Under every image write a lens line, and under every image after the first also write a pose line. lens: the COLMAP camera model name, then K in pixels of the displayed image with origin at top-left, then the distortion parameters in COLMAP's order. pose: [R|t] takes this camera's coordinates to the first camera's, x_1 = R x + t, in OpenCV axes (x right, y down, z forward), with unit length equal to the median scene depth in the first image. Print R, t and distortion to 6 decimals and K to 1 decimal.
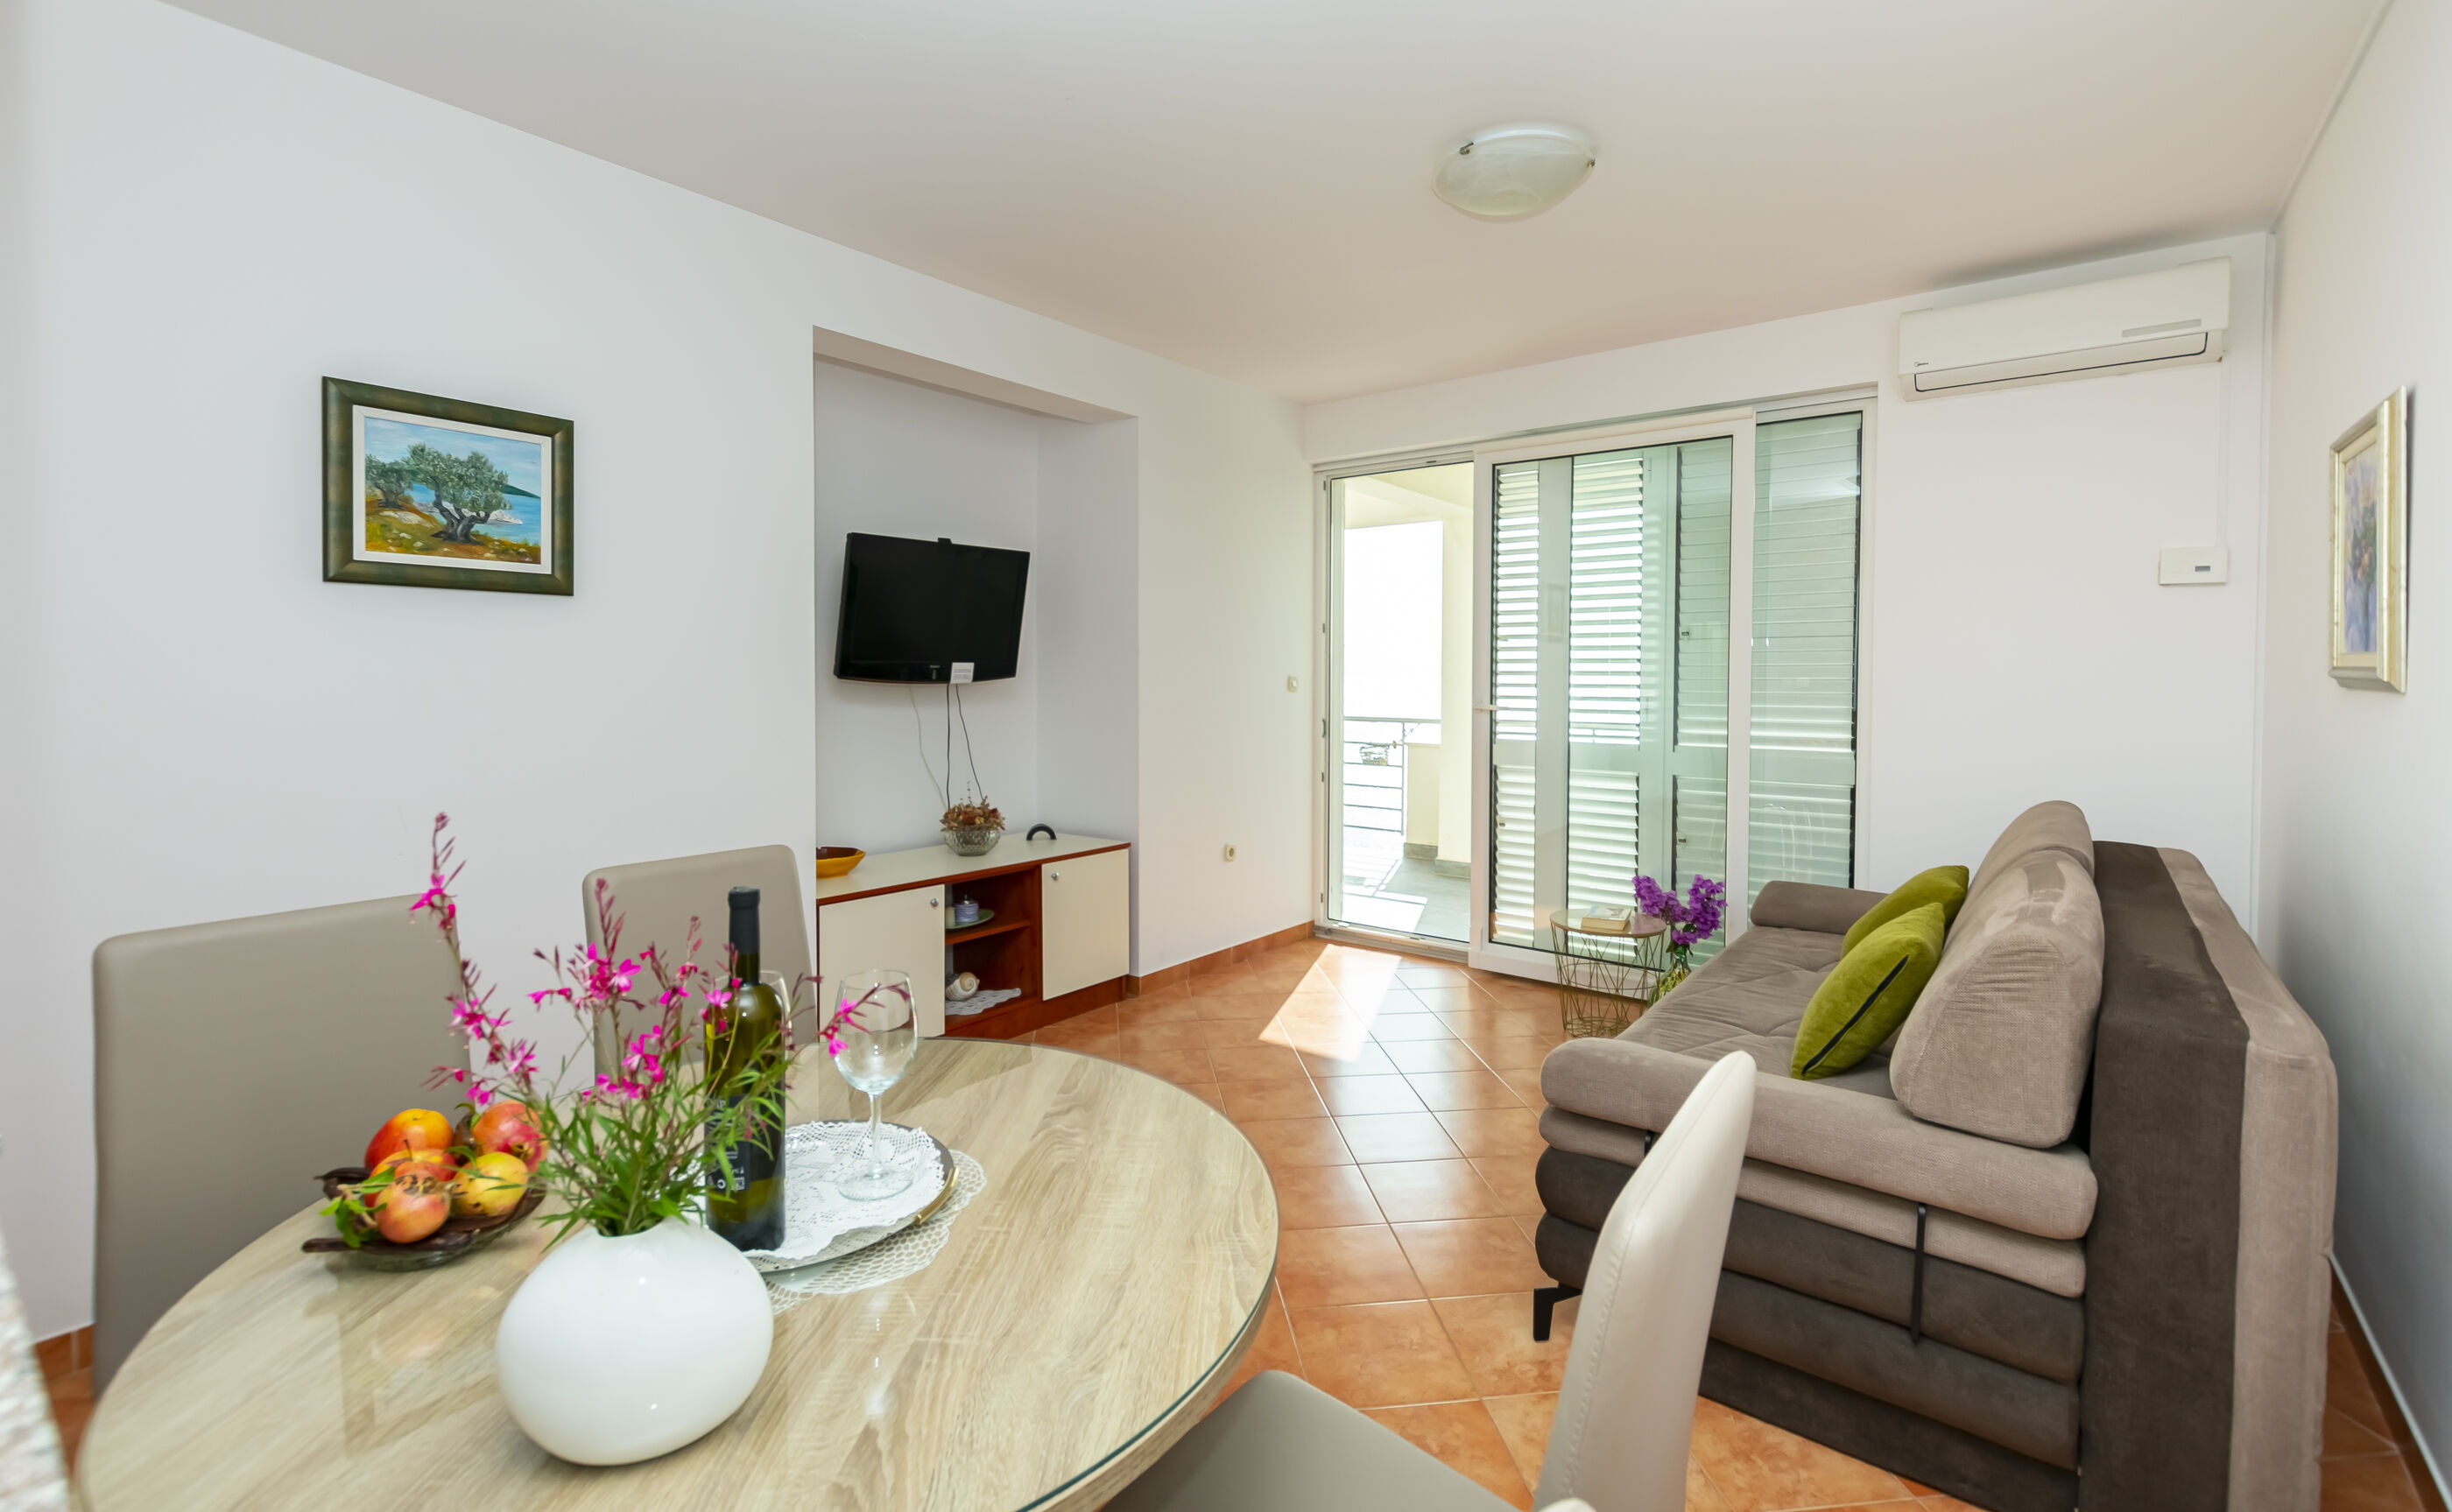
lens RADIAL K [[1060.8, 0, 1224.3], [0, 1060.8, 688.5], [0, 0, 1]] dist [0.000486, 0.000354]
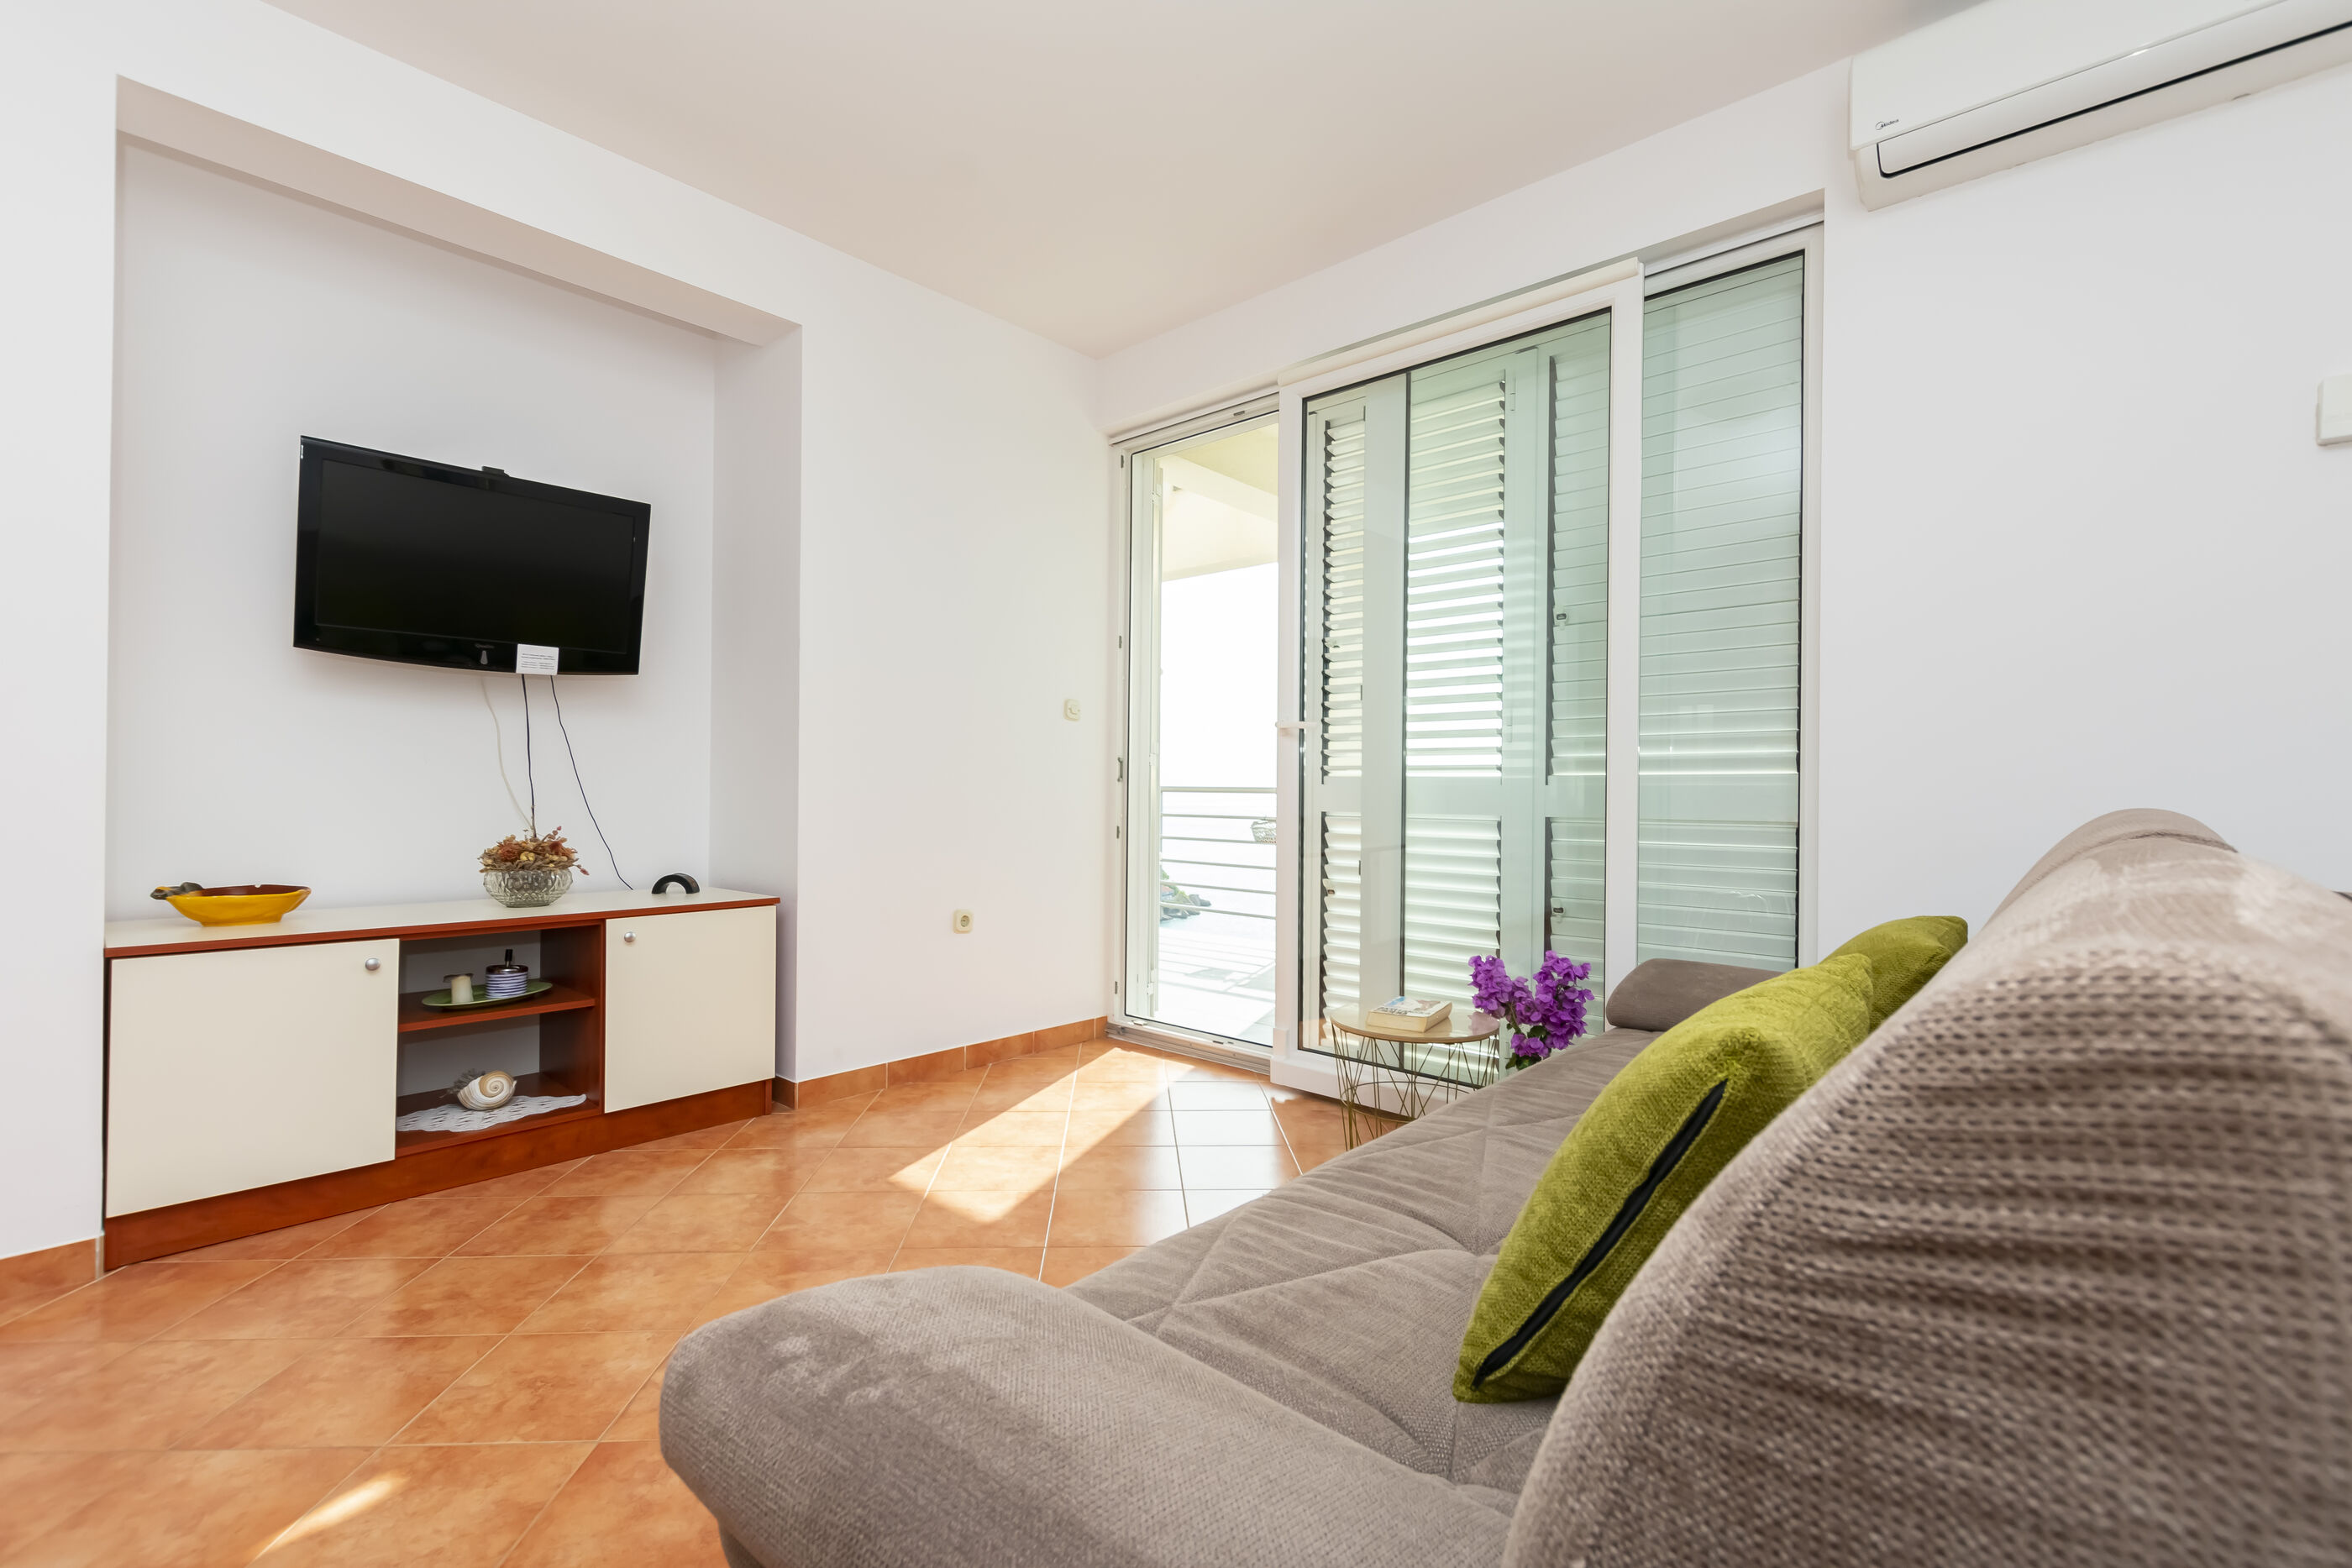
lens RADIAL K [[1017.7, 0, 1176.4], [0, 1017.7, 776.2], [0, 0, 1]] dist [0.001881, -0.000635]
pose [[0.997302, 0.006432, -0.073131, 0.249030], [-0.008552, 0.999551, -0.028714, 0.083113], [0.072913, 0.029262, 0.996909, 0.333396]]
